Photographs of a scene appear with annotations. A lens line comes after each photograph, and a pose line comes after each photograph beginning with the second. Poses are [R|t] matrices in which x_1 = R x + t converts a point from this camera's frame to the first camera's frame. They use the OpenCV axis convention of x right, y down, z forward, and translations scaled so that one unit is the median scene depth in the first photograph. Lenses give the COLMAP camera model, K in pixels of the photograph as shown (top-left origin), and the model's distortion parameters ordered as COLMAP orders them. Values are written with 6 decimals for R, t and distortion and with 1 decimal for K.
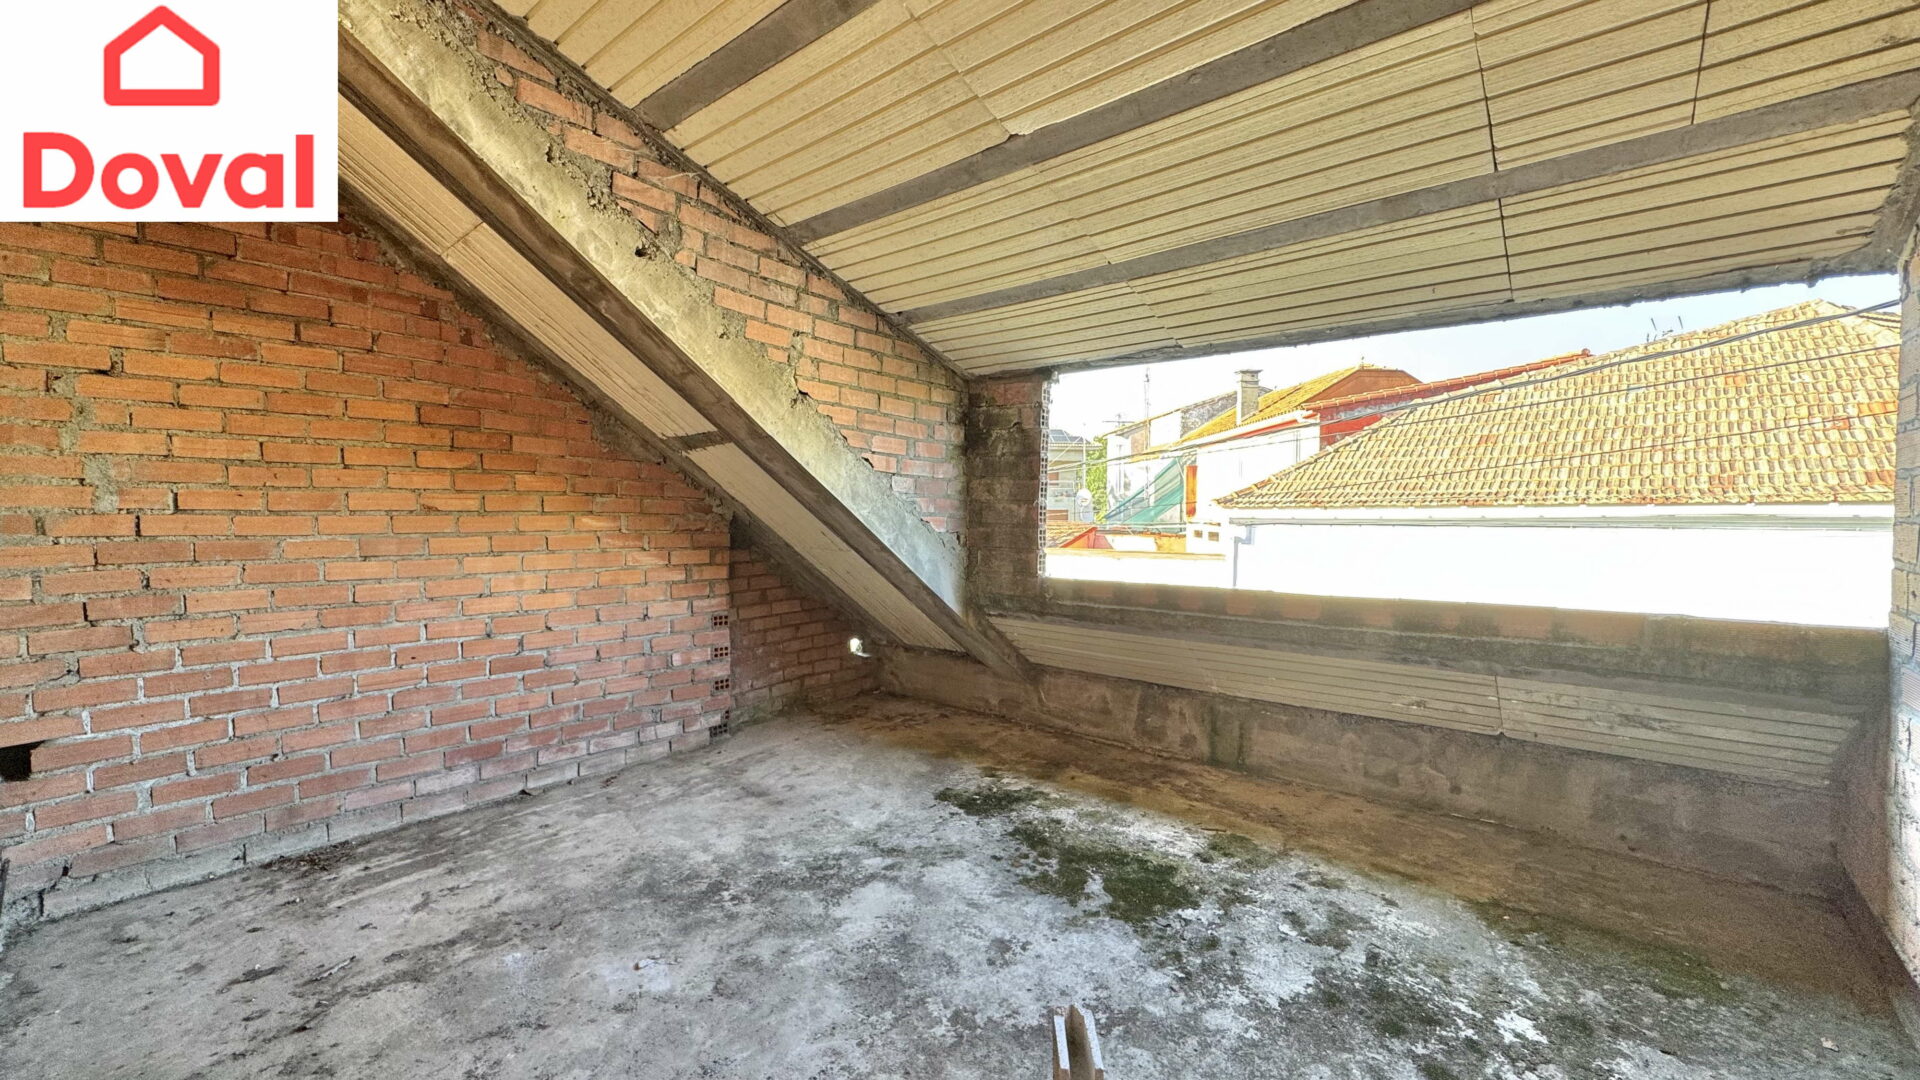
lens RADIAL K [[763.8, 0, 966.2], [0, 763.8, 539.3], [0, 0, 1]] dist [0.000560, -0.000135]
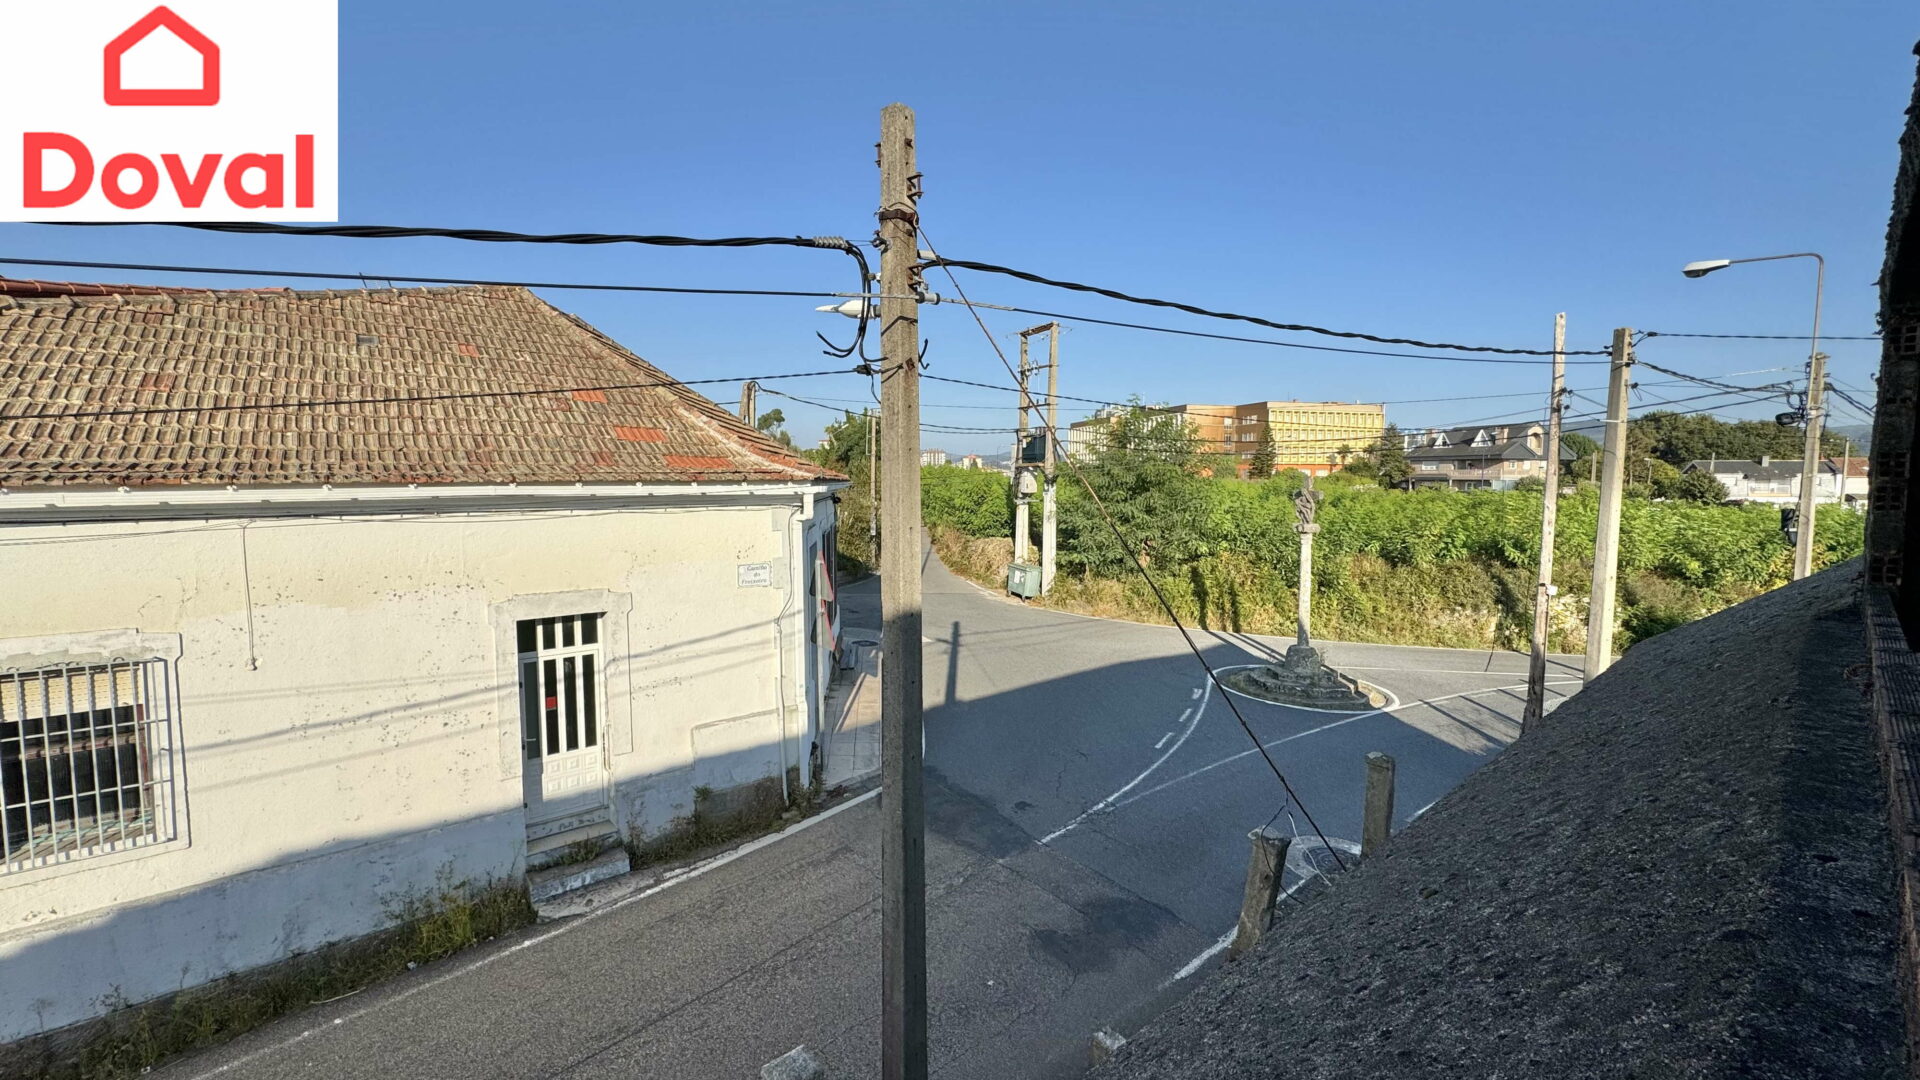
lens RADIAL K [[763.8, 0, 955.2], [0, 763.8, 544.4], [0, 0, 1]] dist [0.000560, -0.000135]
pose [[0.172563, -0.080498, 0.981704, 0.187261], [0.040509, 0.996392, 0.074581, -0.017512], [-0.984165, 0.026898, 0.175201, 0.276863]]
